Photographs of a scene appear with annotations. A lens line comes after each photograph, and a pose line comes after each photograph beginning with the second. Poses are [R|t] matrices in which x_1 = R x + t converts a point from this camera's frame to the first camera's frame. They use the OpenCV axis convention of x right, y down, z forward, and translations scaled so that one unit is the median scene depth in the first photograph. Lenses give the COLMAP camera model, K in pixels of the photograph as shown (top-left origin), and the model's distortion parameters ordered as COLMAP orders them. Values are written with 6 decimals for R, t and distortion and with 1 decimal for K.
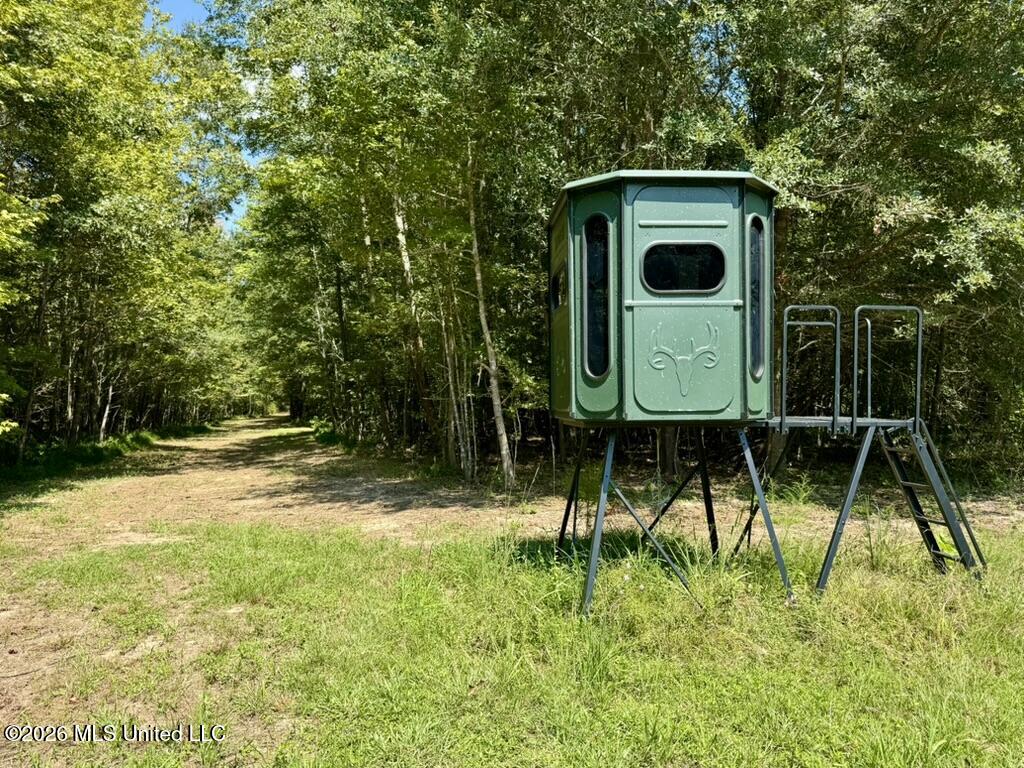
lens RADIAL K [[724.6, 0, 505.5], [0, 724.6, 381.8], [0, 0, 1]] dist [0.097670, -0.102089]
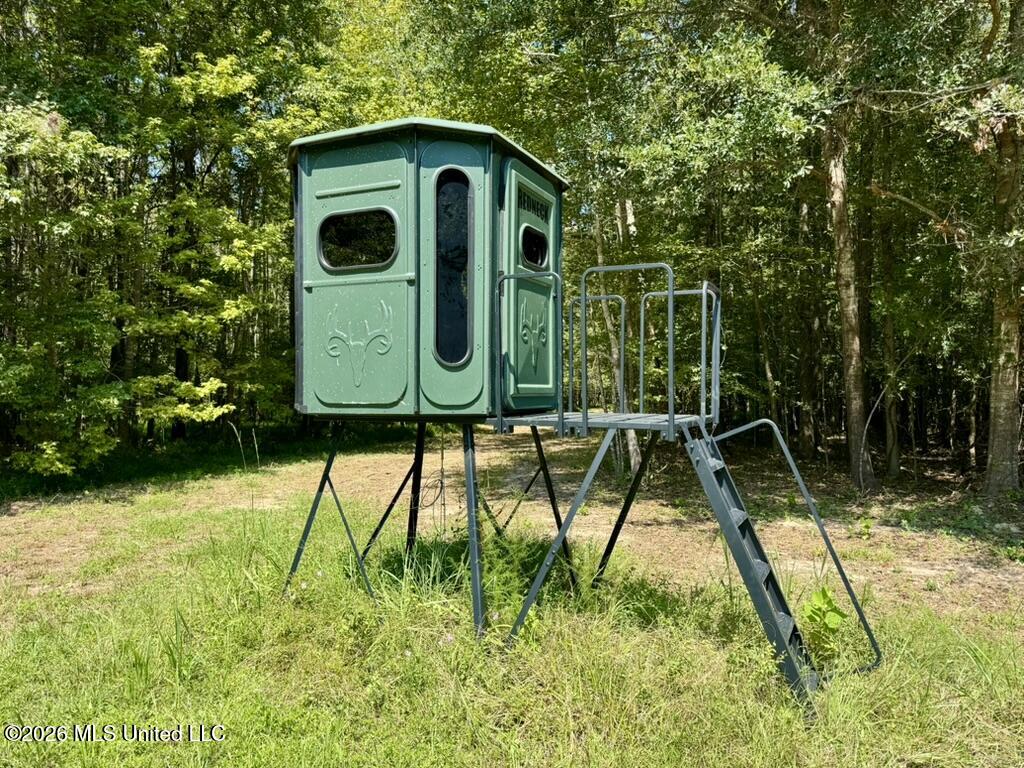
lens RADIAL K [[729.3, 0, 512.1], [0, 729.3, 390.7], [0, 0, 1]] dist [0.074372, -0.098918]
pose [[0.864831, 0.007740, -0.502003, 0.841415], [0.003706, 0.999756, 0.021799, 0.005779], [0.502049, -0.020713, 0.864591, 0.328878]]
